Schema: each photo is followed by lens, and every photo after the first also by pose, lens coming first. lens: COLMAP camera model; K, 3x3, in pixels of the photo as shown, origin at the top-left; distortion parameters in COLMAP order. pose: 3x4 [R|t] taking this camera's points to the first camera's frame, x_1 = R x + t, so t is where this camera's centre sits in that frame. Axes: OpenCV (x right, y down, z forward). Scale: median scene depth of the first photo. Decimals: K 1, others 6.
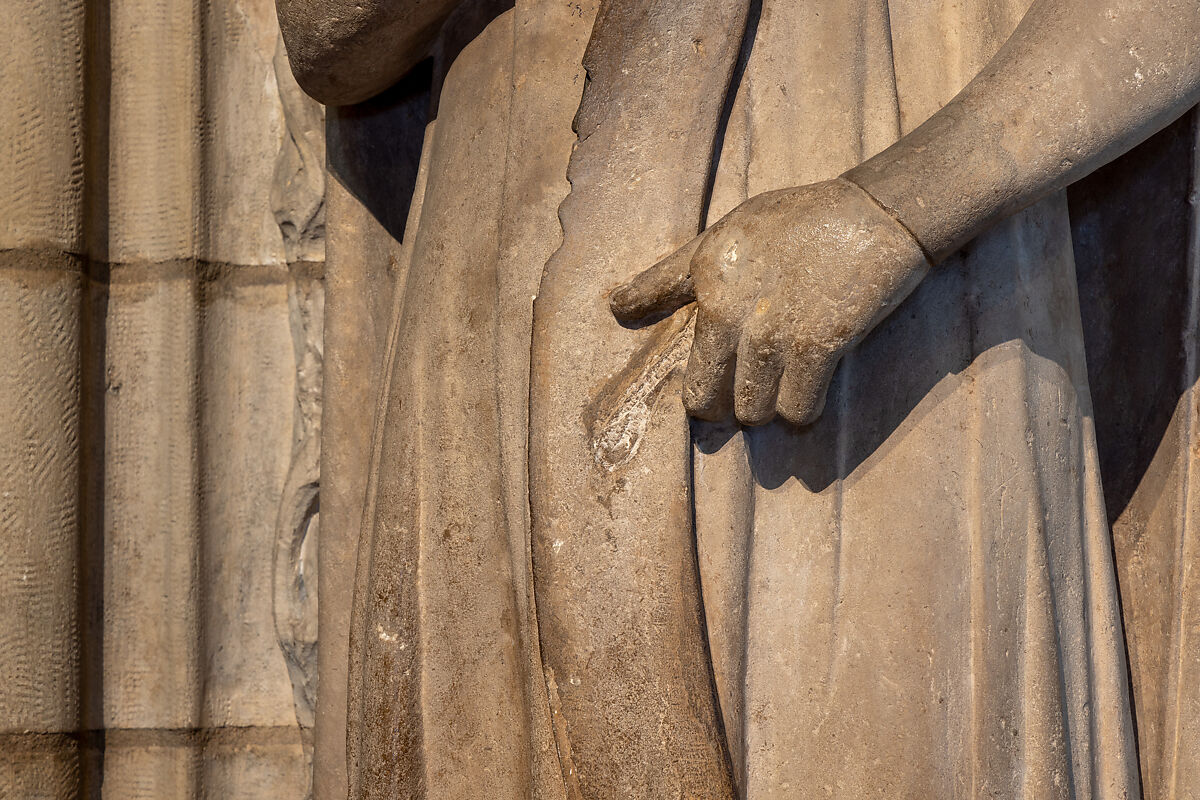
lens RADIAL K [[3467.1, 0, 601.1], [0, 3467.1, 404.6], [0, 0, 1]] dist [0.063460, 0.000000]
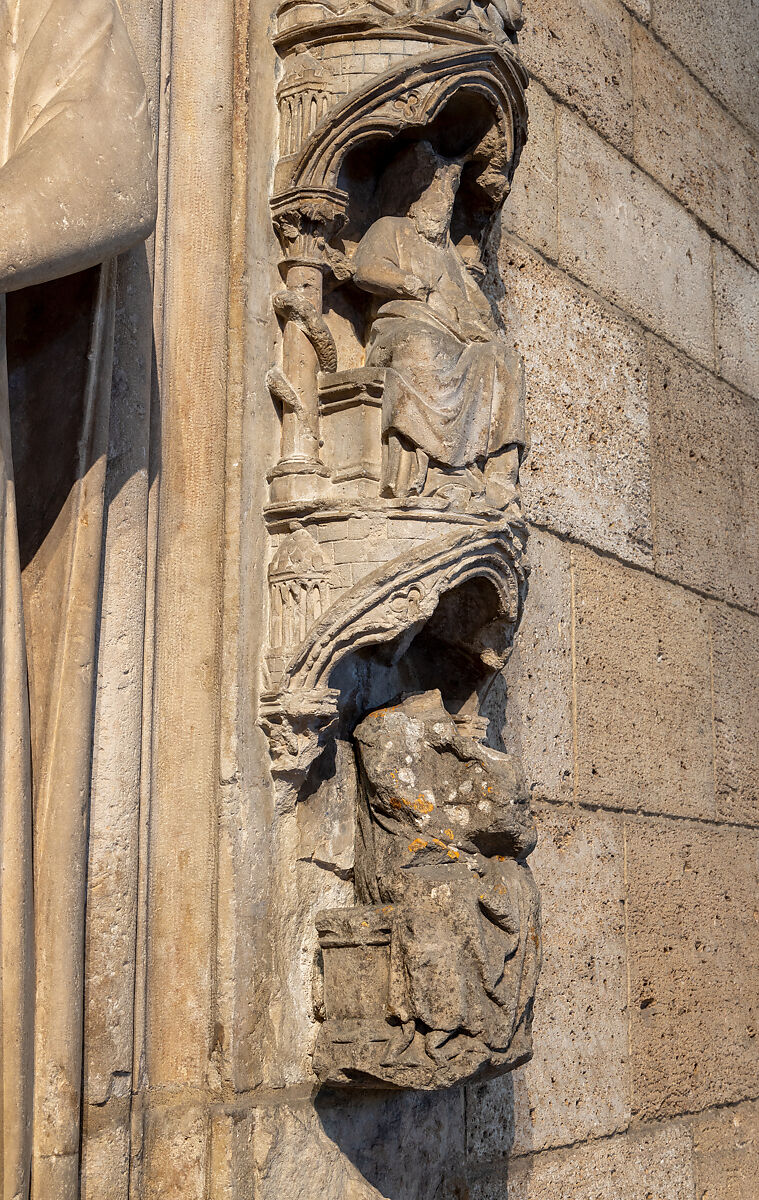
lens RADIAL K [[1787.1, 0, 476.9], [0, 1787.1, 540.9], [0, 0, 1]] dist [-0.007375, 0.000000]
pose [[0.915497, 0.083993, 0.393459, 0.027907], [-0.023834, 0.987570, -0.155363, 0.142214], [-0.401618, 0.132856, 0.906119, 0.256922]]
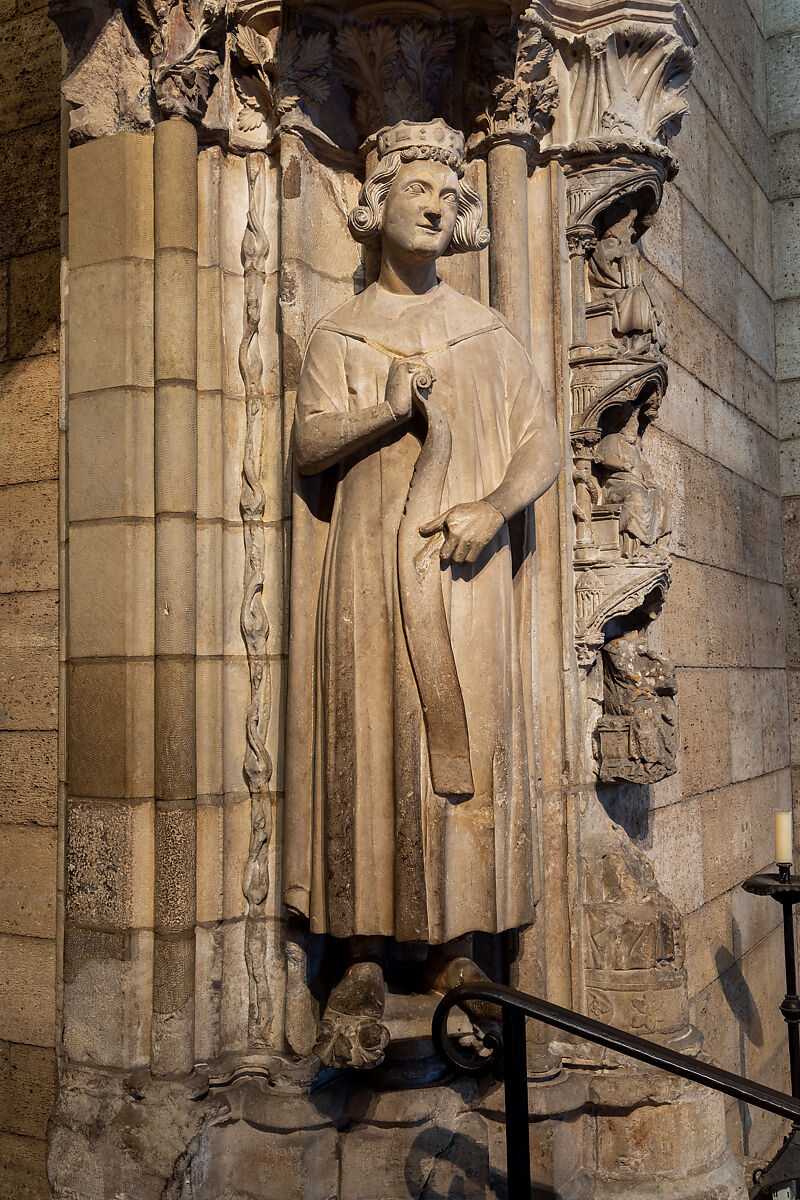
lens RADIAL K [[1220.4, 0, 400.4], [0, 1220.4, 607.5], [0, 0, 1]] dist [0.008640, 0.000000]
pose [[0.913662, 0.017189, 0.406110, -0.537867], [-0.016560, 0.999850, -0.005065, 0.059613], [-0.406136, -0.002097, 0.913810, -0.206022]]
